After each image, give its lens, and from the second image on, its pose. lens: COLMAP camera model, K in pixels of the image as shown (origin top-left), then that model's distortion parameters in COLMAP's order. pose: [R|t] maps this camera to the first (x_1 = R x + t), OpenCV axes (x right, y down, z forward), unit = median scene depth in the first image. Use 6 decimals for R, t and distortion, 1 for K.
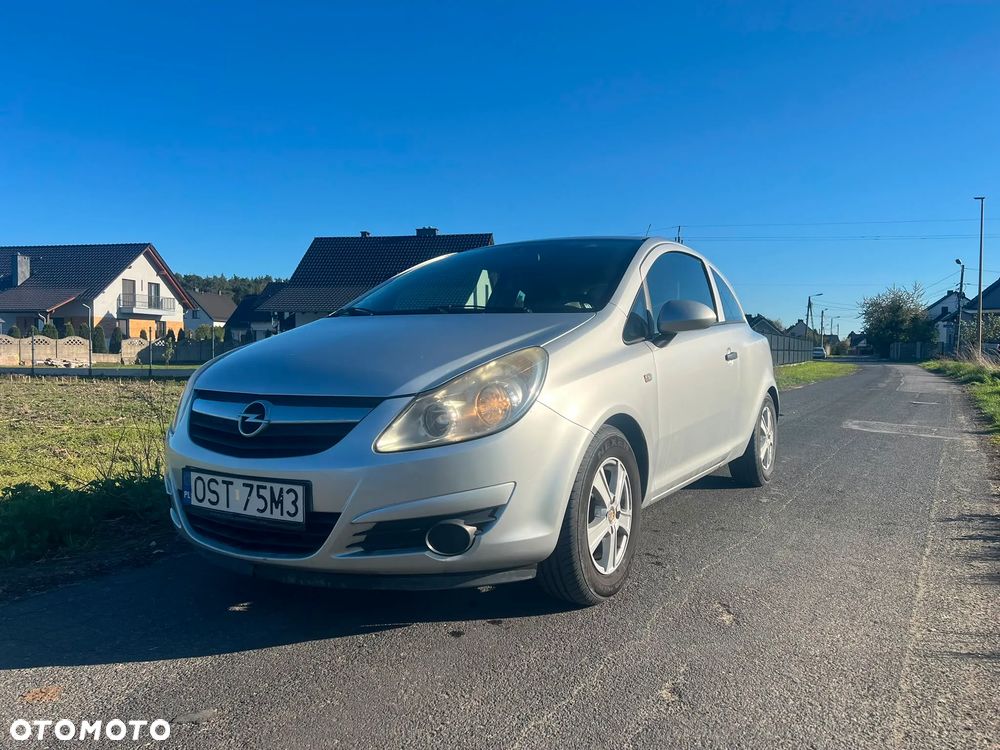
lens RADIAL K [[750.7, 0, 495.7], [0, 750.7, 378.8], [0, 0, 1]] dist [0.045995, -0.054111]
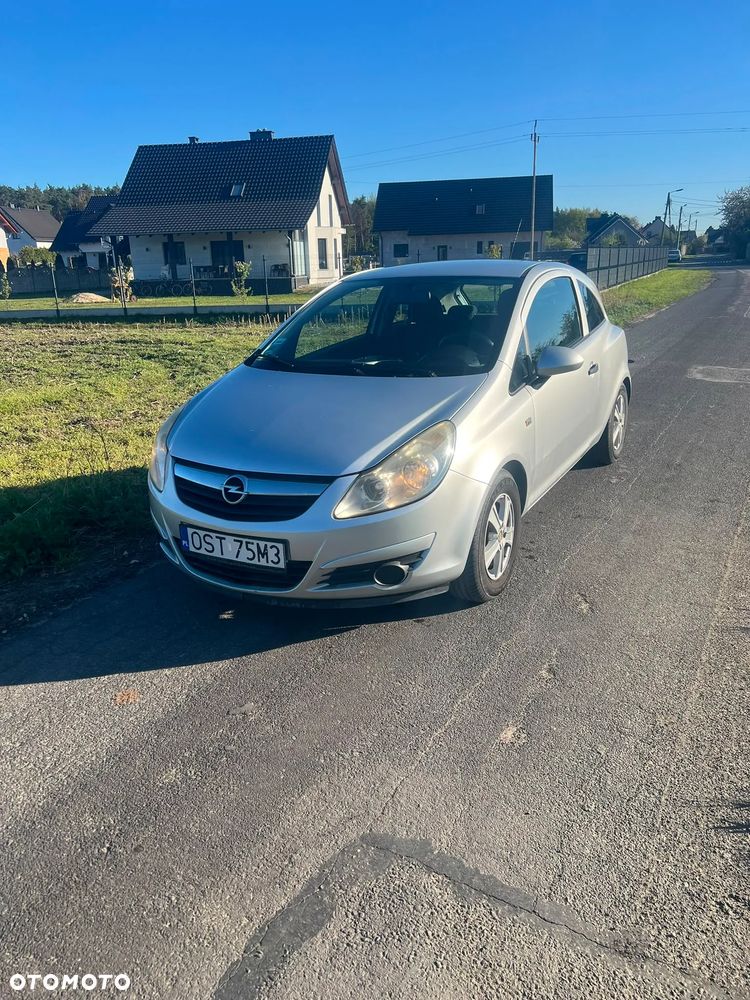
lens RADIAL K [[750.7, 0, 371.7], [0, 750.7, 504.2], [0, 0, 1]] dist [0.045995, -0.054111]
pose [[0.998575, -0.044979, 0.028727, -0.083634], [0.035494, 0.961664, 0.271924, -0.186489], [-0.039857, -0.270516, 0.961890, -0.190329]]
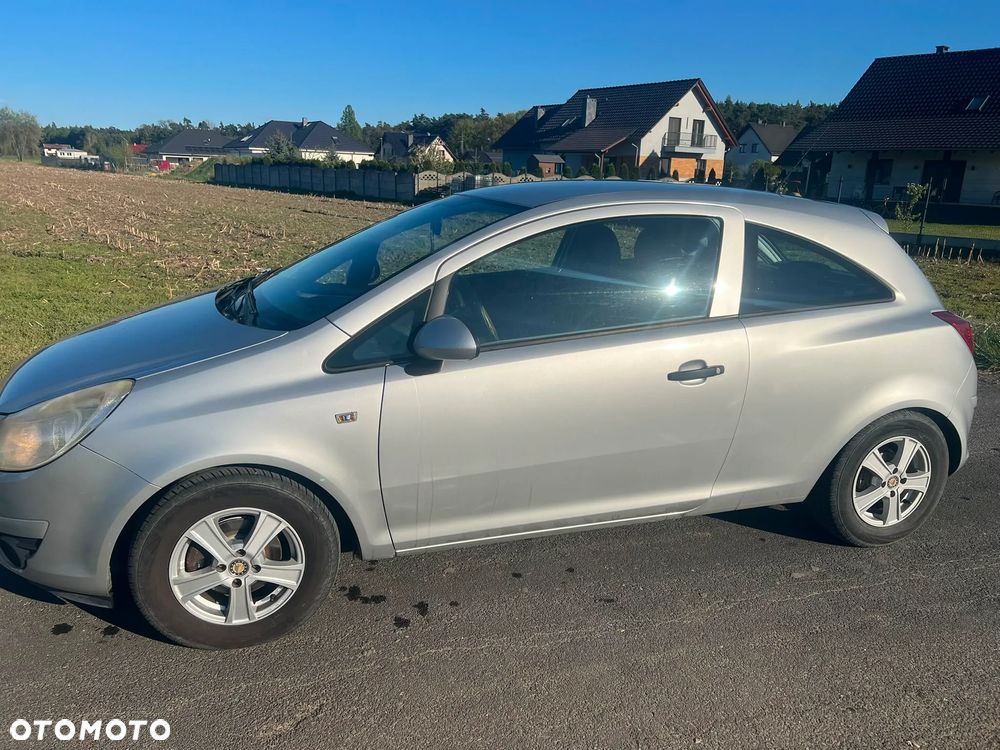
lens RADIAL K [[750.7, 0, 495.7], [0, 750.7, 378.8], [0, 0, 1]] dist [0.045995, -0.054111]
pose [[0.758572, 0.187103, -0.624148, 0.719793], [-0.049972, 0.971770, 0.230576, -0.205978], [0.649670, -0.143718, 0.746508, 0.453067]]
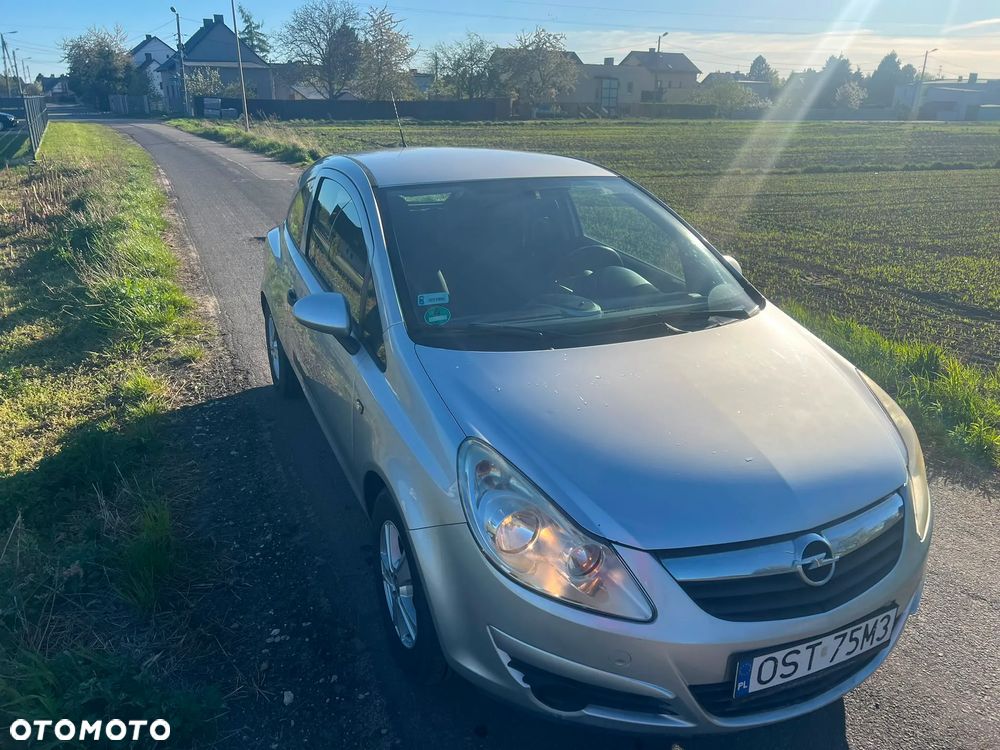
lens RADIAL K [[750.7, 0, 495.7], [0, 750.7, 378.8], [0, 0, 1]] dist [0.045995, -0.054111]
pose [[0.581117, -0.282164, 0.763339, -0.740603], [0.027628, 0.944270, 0.328011, -0.275251], [-0.813351, -0.169524, 0.556527, 0.595674]]
